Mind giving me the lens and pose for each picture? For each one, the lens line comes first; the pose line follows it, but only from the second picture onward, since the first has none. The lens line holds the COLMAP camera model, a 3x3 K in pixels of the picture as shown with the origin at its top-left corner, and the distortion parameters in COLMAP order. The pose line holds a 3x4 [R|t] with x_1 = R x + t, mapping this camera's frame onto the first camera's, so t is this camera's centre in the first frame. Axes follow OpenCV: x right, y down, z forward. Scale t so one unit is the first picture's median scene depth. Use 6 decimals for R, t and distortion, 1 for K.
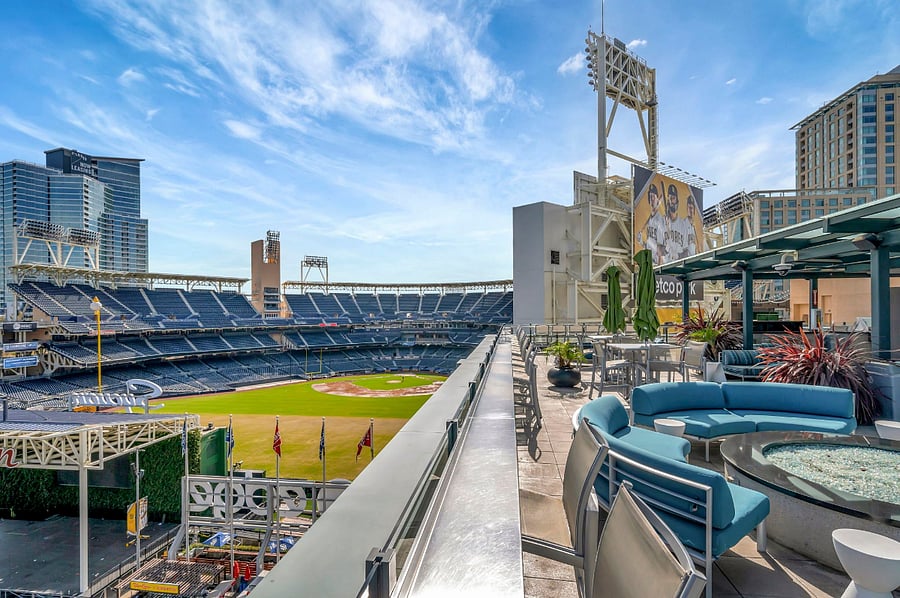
lens RADIAL K [[441.6, 0, 452.1], [0, 441.6, 313.0], [0, 0, 1]] dist [0.001189, 0.000336]
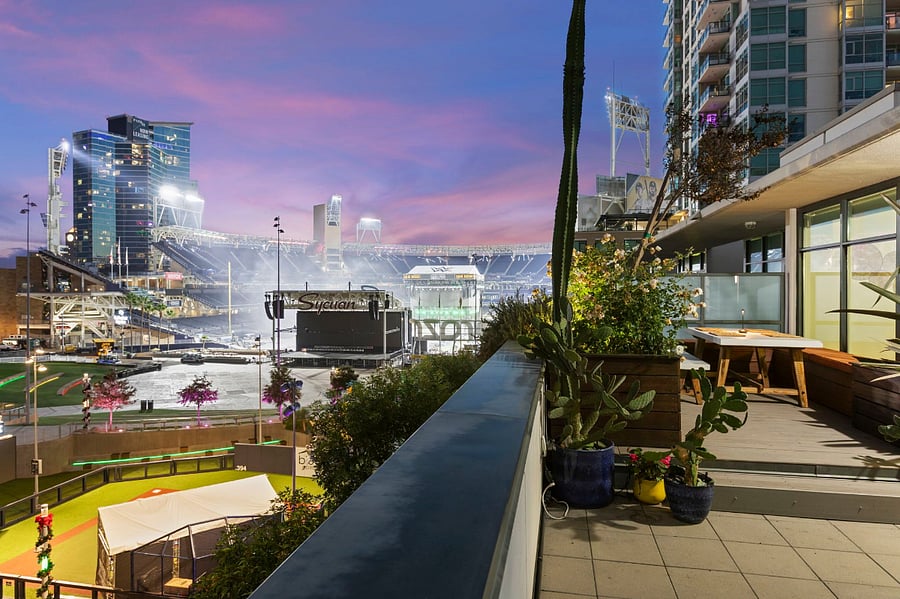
lens RADIAL K [[556.9, 0, 450.0], [0, 556.9, 299.5], [0, 0, 1]] dist [0.002665, 0.000596]
pose [[0.998269, 0.008228, -0.058237, -0.047641], [-0.007276, 0.999837, 0.016537, 0.040183], [0.058364, -0.016085, 0.998166, -0.328359]]
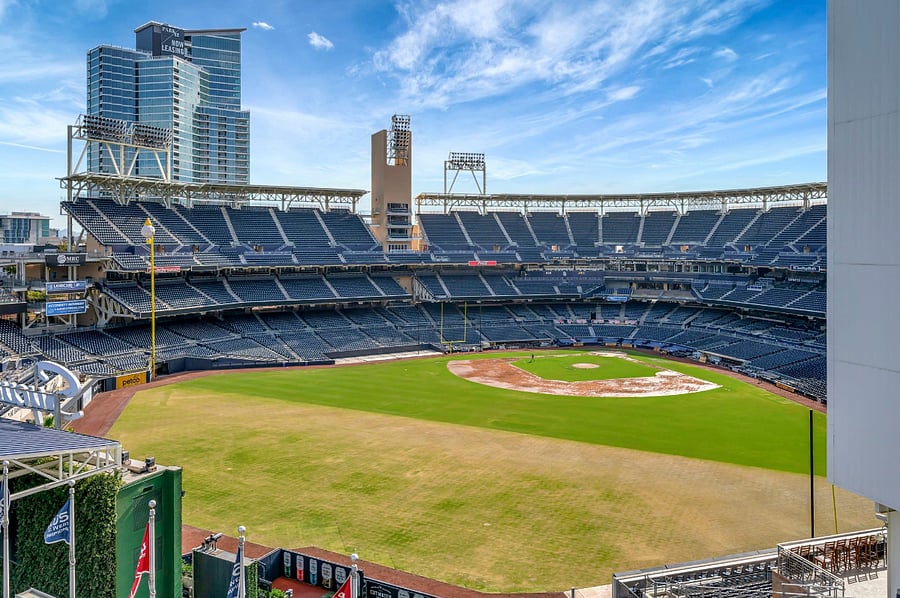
lens RADIAL K [[693.8, 0, 447.3], [0, 693.8, 243.4], [0, 0, 1]] dist [-0.003830, -0.001604]
pose [[0.936171, 0.007016, -0.351475, 0.011847], [-0.007477, 0.999972, 0.000045, -0.000251], [0.351465, 0.002586, 0.936197, 0.083214]]
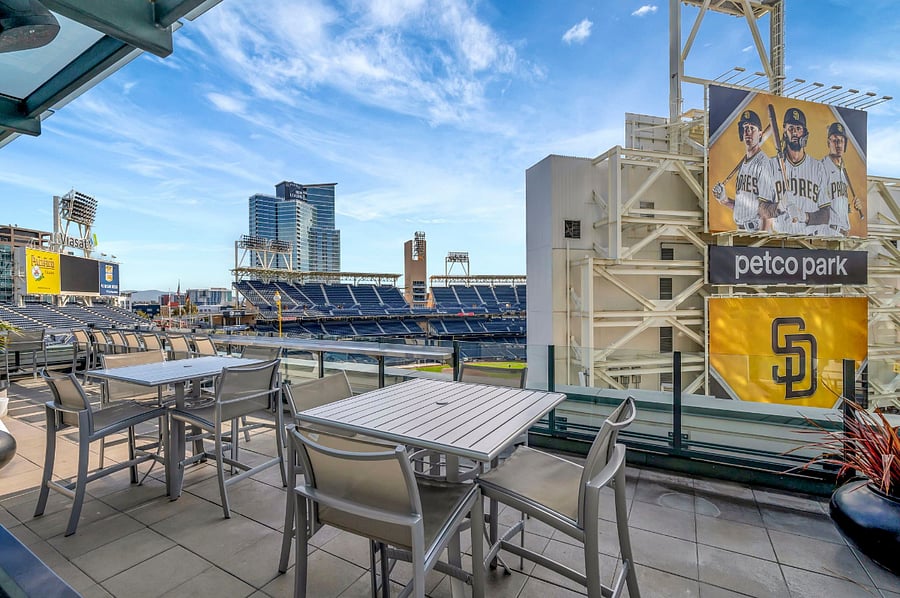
lens RADIAL K [[403.9, 0, 446.5], [0, 403.9, 306.4], [0, 0, 1]] dist [-0.001471, -0.000262]
pose [[0.922556, 0.002238, -0.385858, 0.061920], [0.000786, 0.999970, 0.007679, -0.000234], [0.385863, -0.007388, 0.922526, 0.059823]]
